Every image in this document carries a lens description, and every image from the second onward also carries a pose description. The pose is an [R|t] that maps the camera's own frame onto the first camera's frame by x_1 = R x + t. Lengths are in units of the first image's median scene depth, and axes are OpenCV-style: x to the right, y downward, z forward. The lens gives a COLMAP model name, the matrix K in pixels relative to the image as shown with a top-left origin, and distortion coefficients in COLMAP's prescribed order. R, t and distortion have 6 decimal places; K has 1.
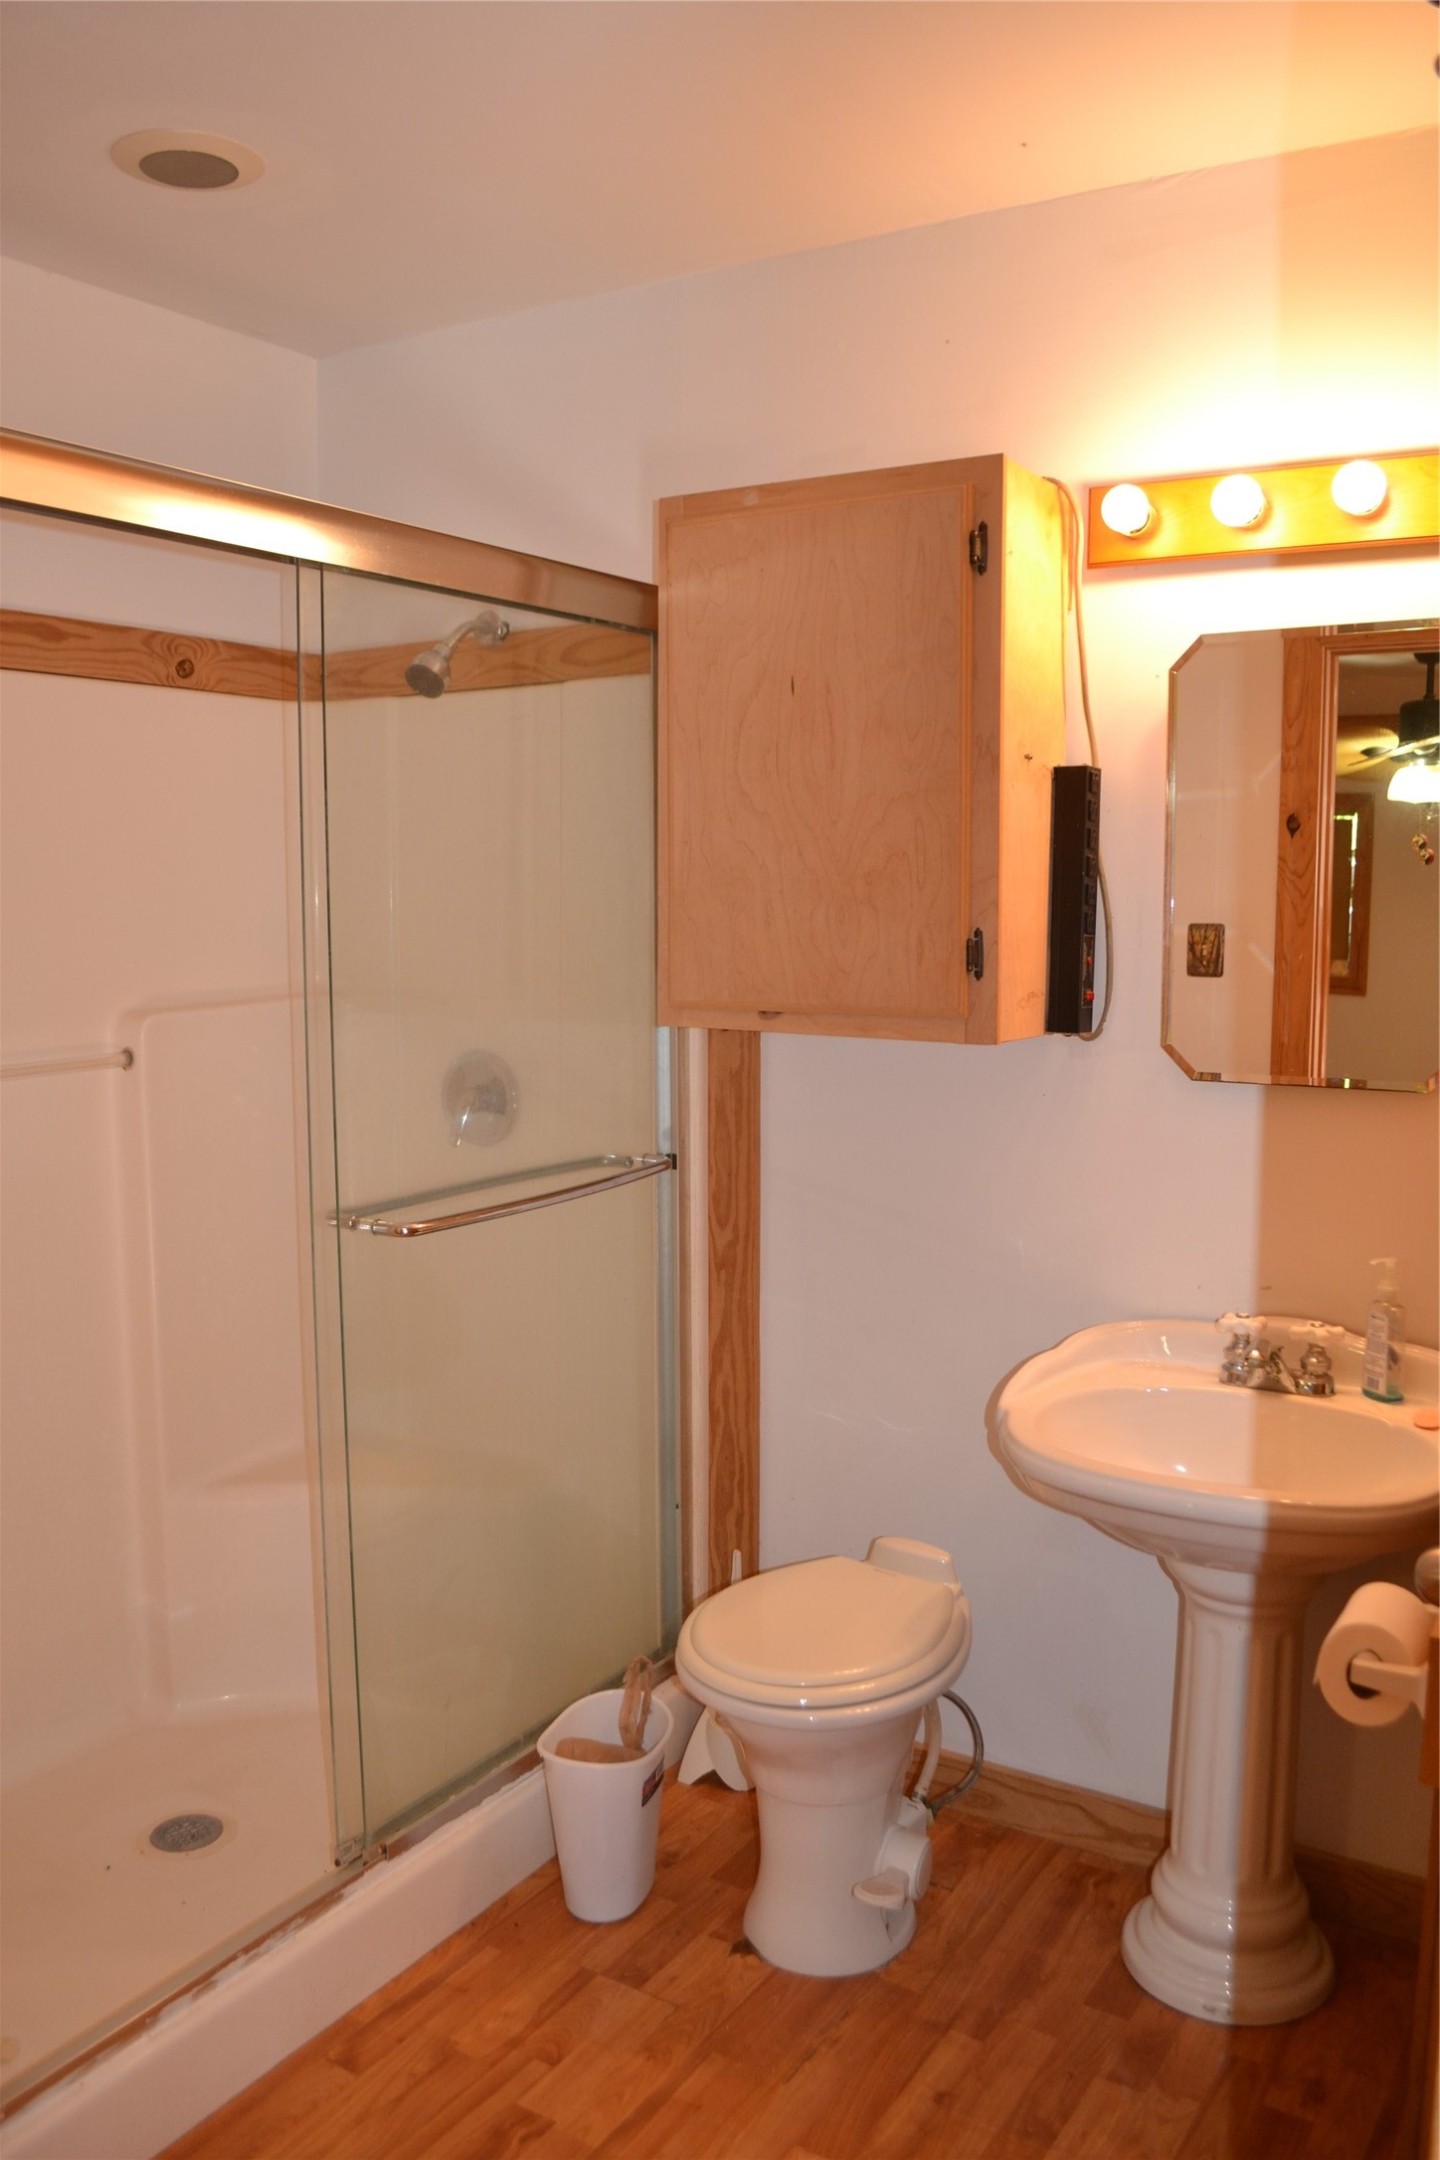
lens RADIAL K [[1701.8, 0, 720.0], [0, 1701.8, 1080.0], [0, 0, 1]] dist [-0.095690, -0.003637]
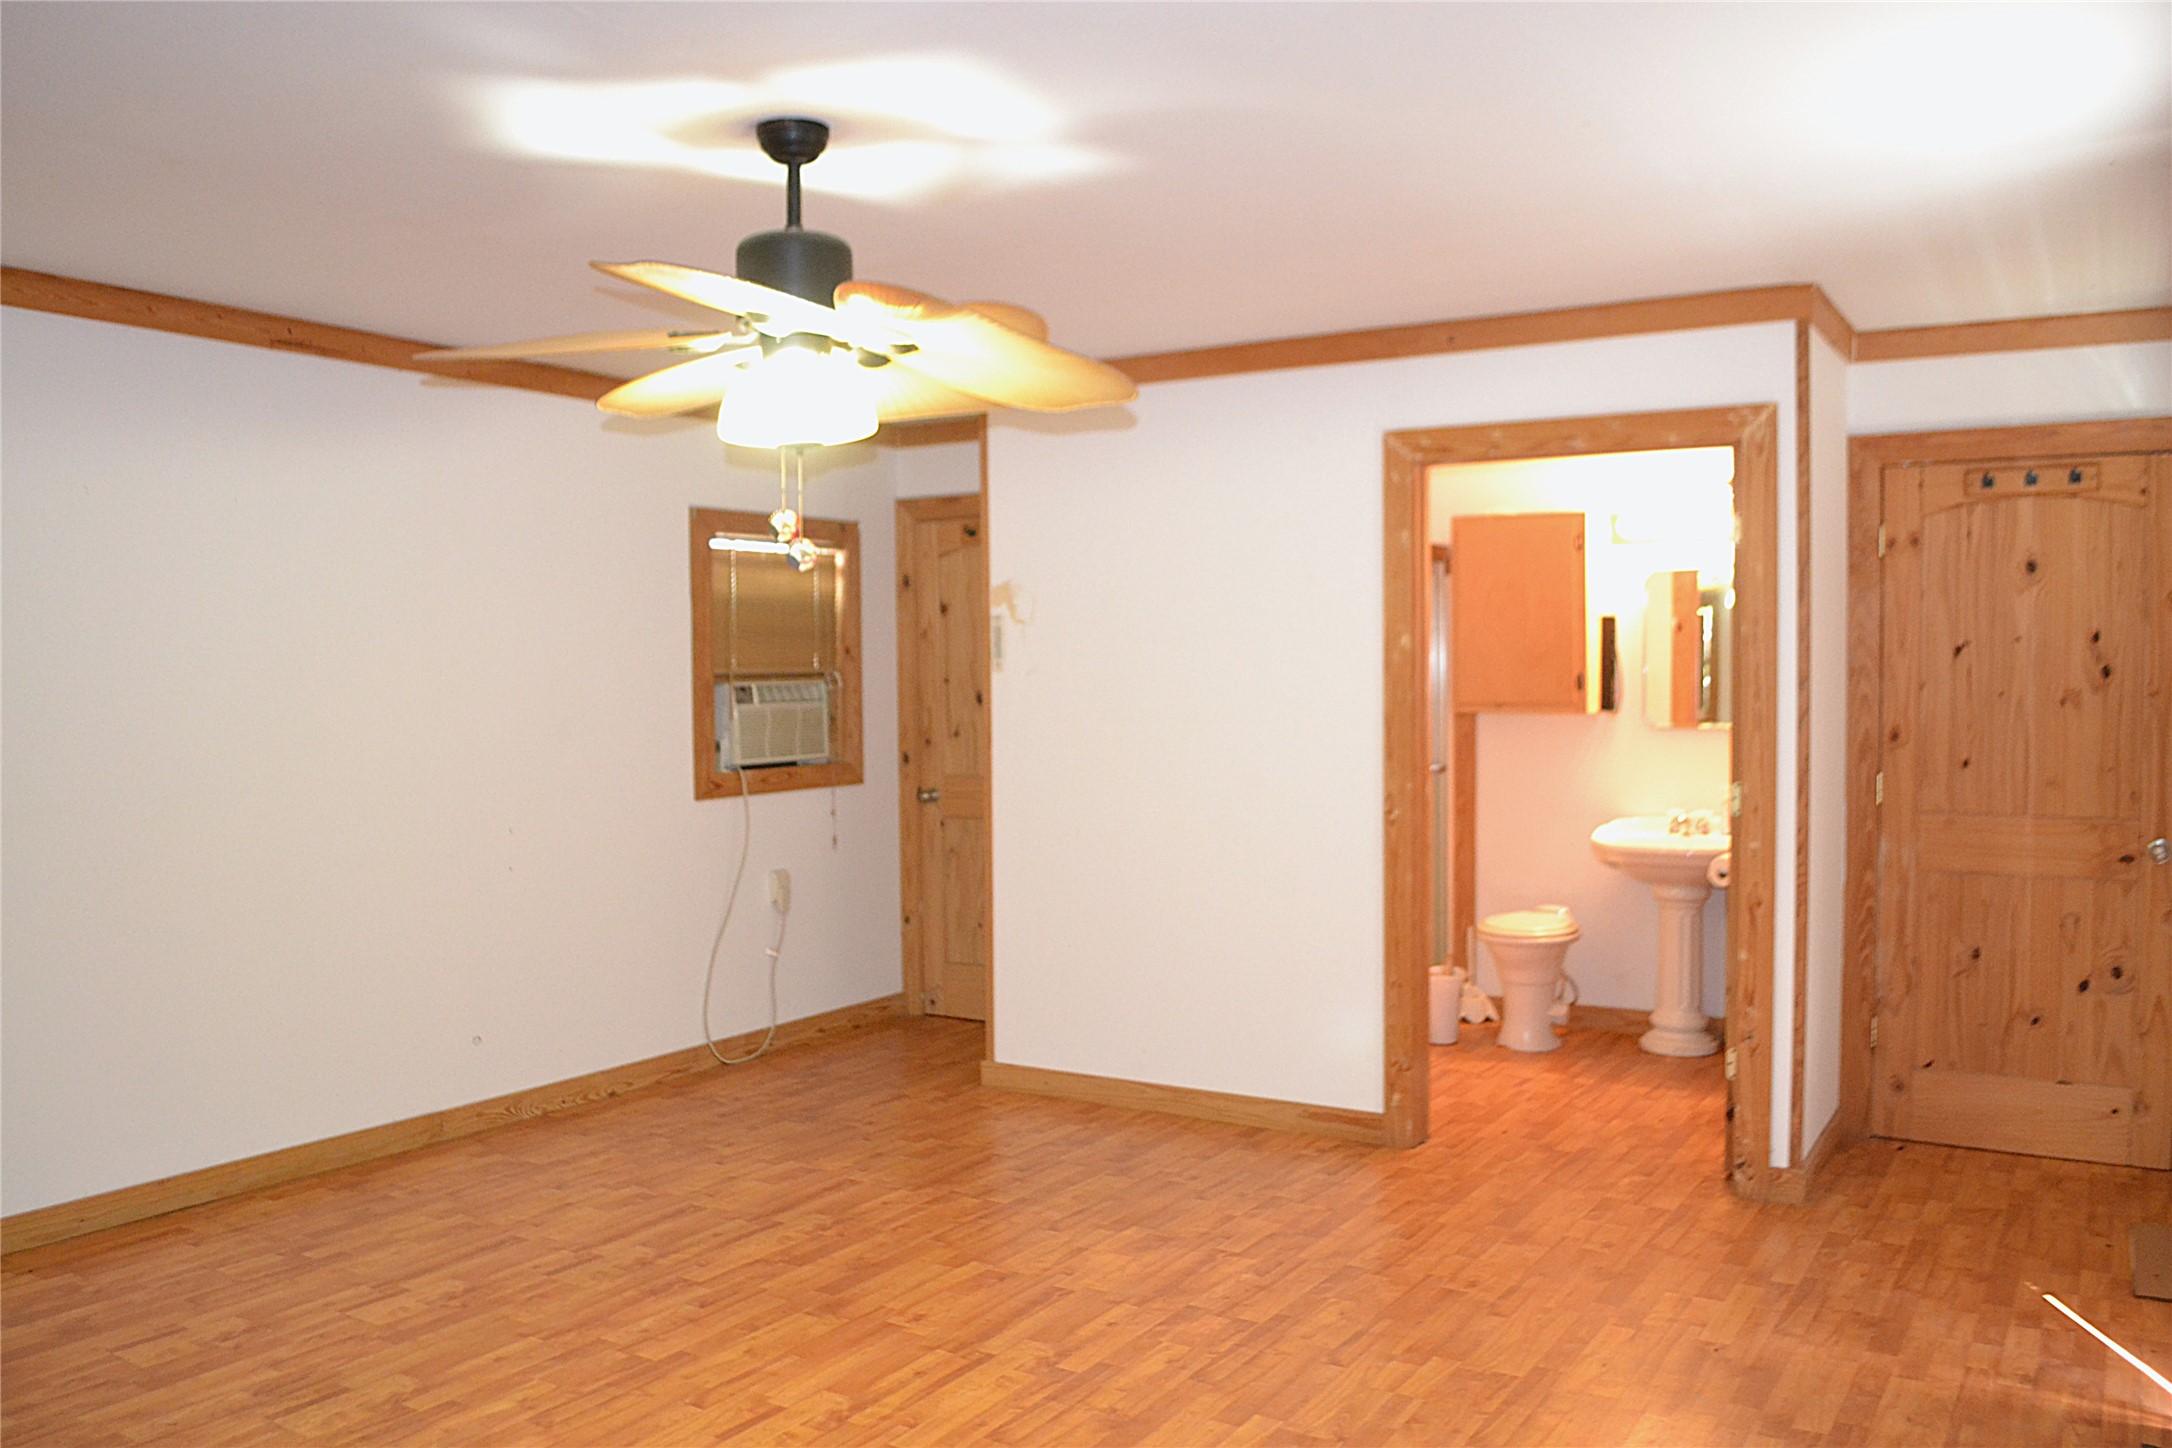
lens RADIAL K [[1718.7, 0, 1086.0], [0, 1718.7, 724.0], [0, 0, 1]] dist [0.007105, -0.067081]
pose [[0.999920, -0.009573, 0.008247, -0.685514], [0.010259, 0.996099, -0.087644, 0.234534], [-0.007376, 0.087722, 0.996118, -1.836434]]
